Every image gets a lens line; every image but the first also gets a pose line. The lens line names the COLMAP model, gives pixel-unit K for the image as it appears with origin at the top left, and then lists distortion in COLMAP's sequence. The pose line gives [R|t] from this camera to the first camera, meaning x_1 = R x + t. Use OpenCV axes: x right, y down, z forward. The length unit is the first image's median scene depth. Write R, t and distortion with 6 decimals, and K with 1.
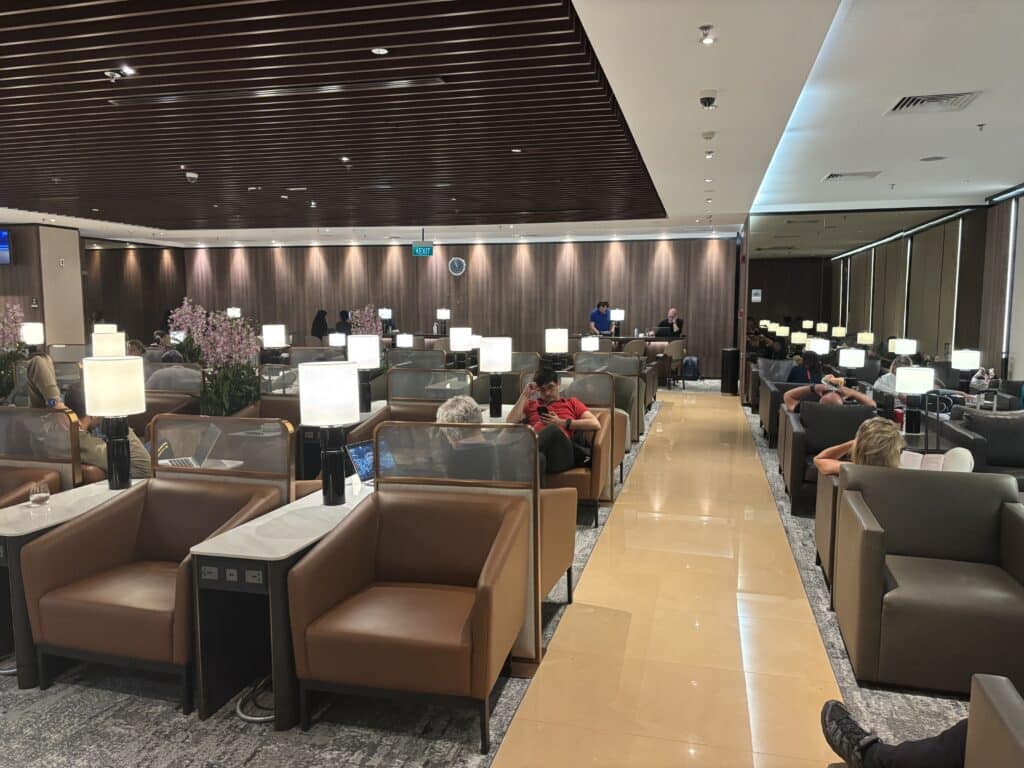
lens RADIAL K [[774.1, 0, 513.5], [0, 774.1, 381.3], [0, 0, 1]] dist [0.079810, -0.000336]
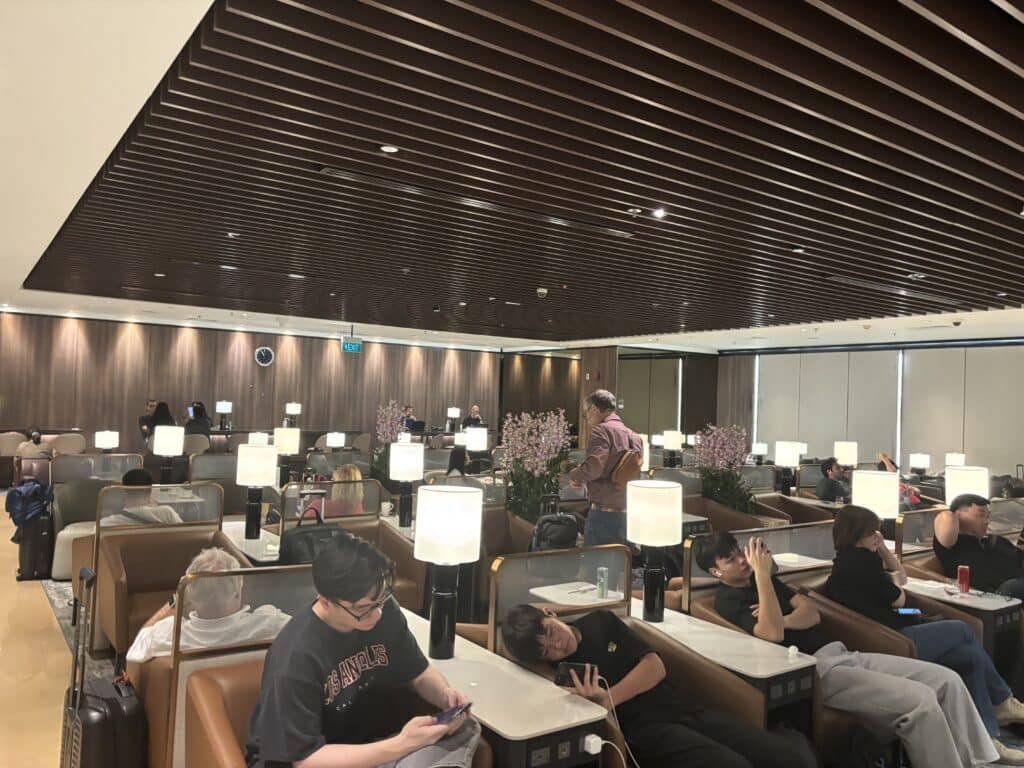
lens RADIAL K [[774.1, 0, 517.4], [0, 774.1, 381.2], [0, 0, 1]] dist [0.079810, -0.000336]
pose [[0.639598, 0.041757, 0.767574, -0.619552], [0.045035, 0.994773, -0.091643, -0.020111], [-0.767389, 0.093183, 0.634374, 0.180685]]
